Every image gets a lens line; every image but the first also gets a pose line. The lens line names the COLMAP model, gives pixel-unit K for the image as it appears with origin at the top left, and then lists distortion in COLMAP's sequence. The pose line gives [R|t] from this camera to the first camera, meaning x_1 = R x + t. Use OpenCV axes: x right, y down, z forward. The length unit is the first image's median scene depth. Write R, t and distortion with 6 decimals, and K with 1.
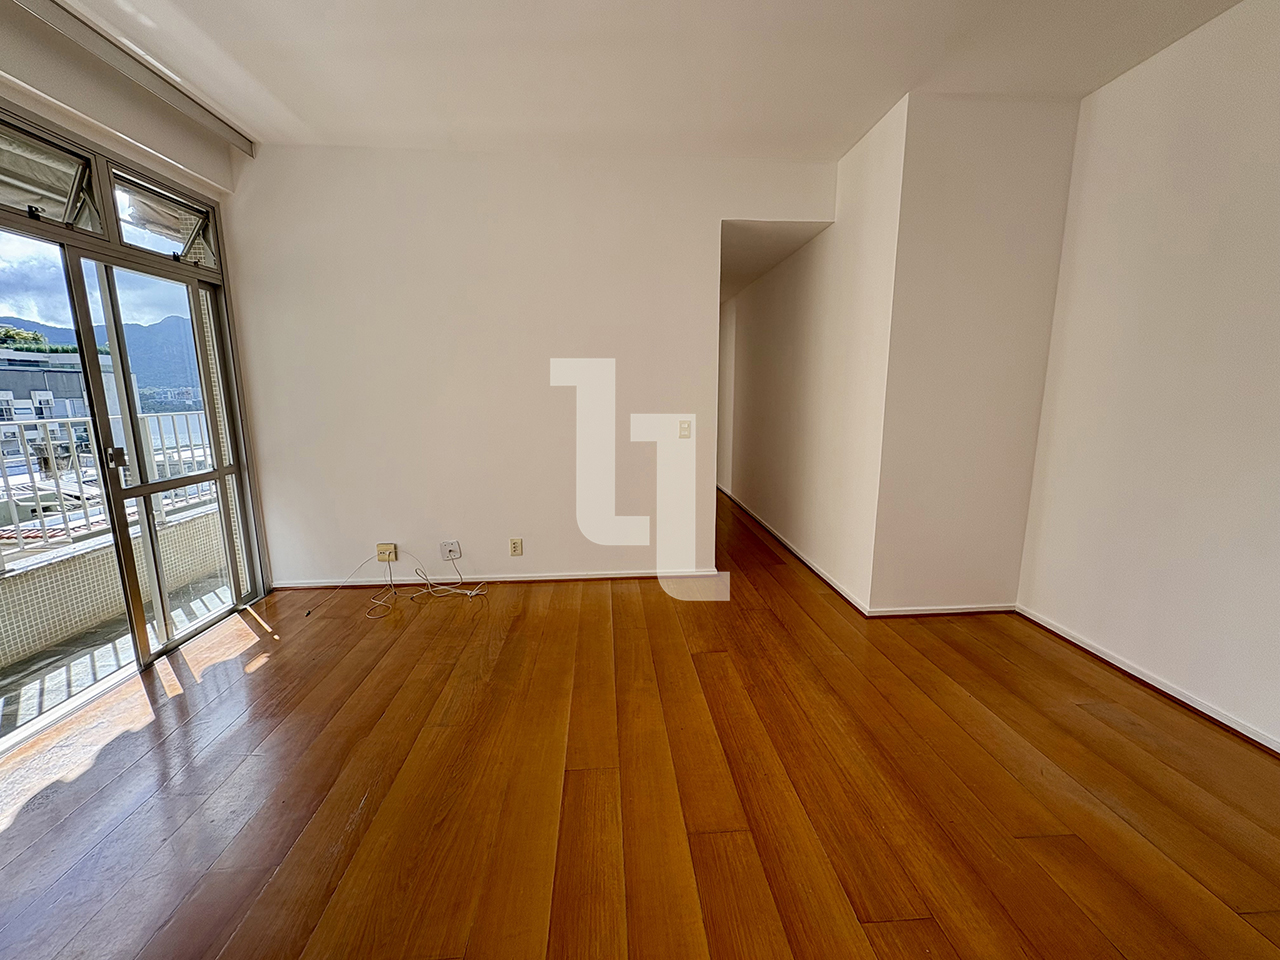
lens RADIAL K [[512.7, 0, 640.0], [0, 512.7, 480.0], [0, 0, 1]] dist [0.000828, 0.000092]
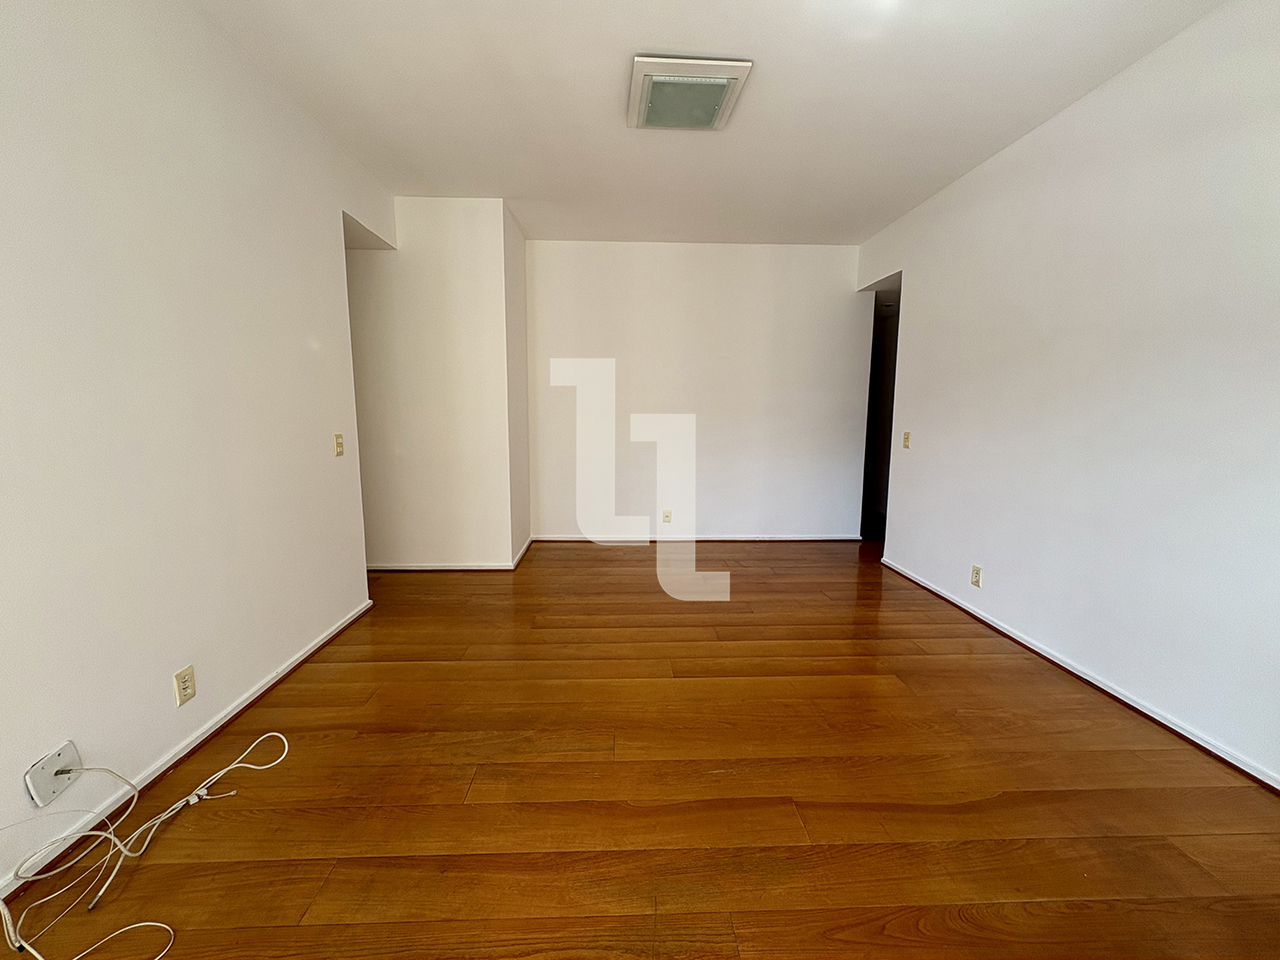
lens RADIAL K [[512.7, 0, 640.0], [0, 512.7, 480.0], [0, 0, 1]] dist [0.000828, 0.000092]
pose [[0.028318, -0.129995, 0.991110, -0.926761], [0.158405, 0.979563, 0.123954, -0.086948], [-0.986968, 0.153486, 0.048331, 0.609083]]
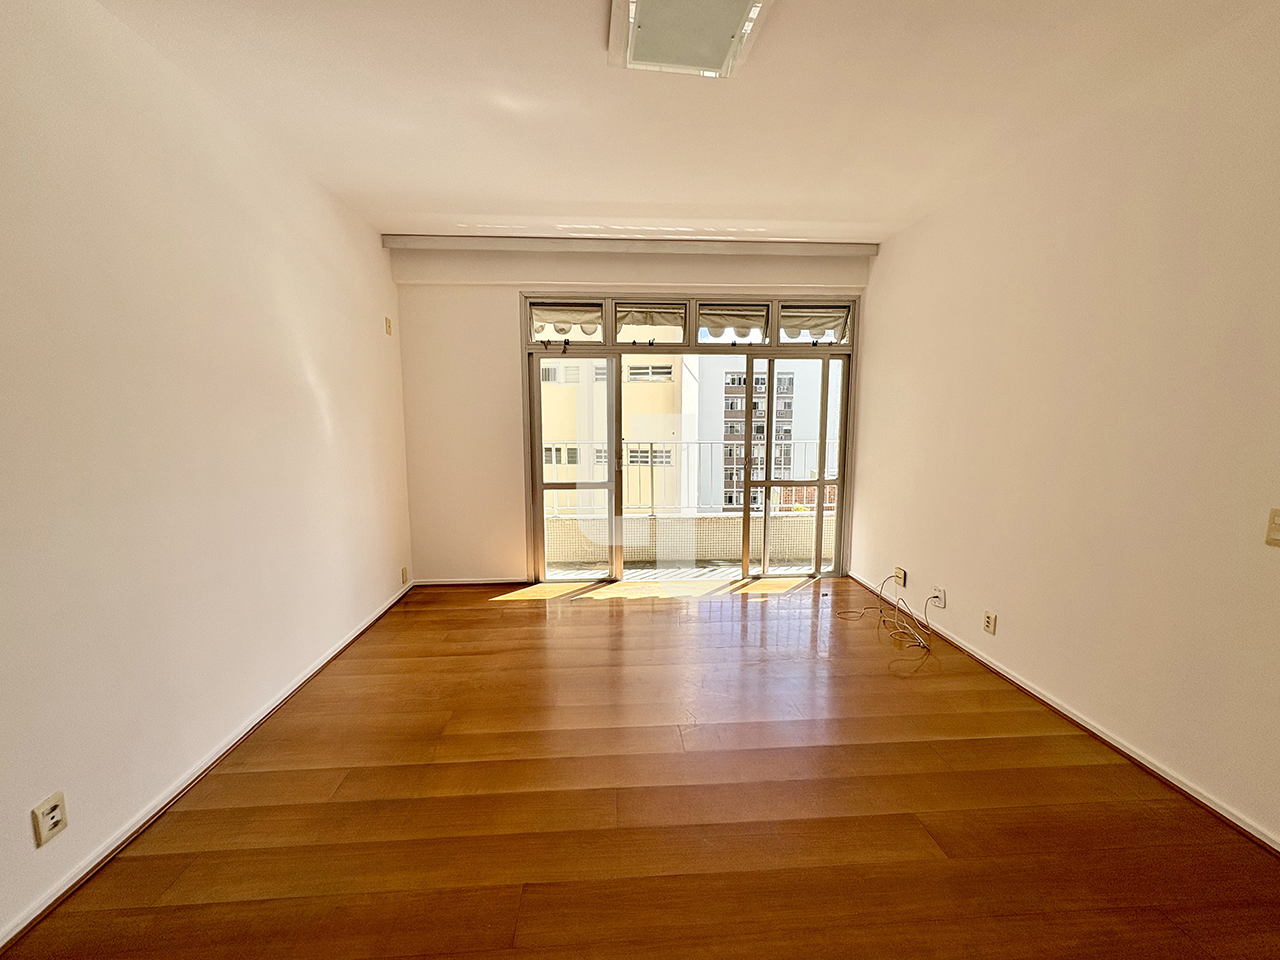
lens RADIAL K [[512.7, 0, 640.0], [0, 512.7, 480.0], [0, 0, 1]] dist [0.000828, 0.000092]
pose [[-0.006239, 0.133561, -0.991021, 0.700738], [-0.167836, 0.976842, 0.132707, -0.139344], [0.985795, 0.167157, 0.016322, 0.499035]]
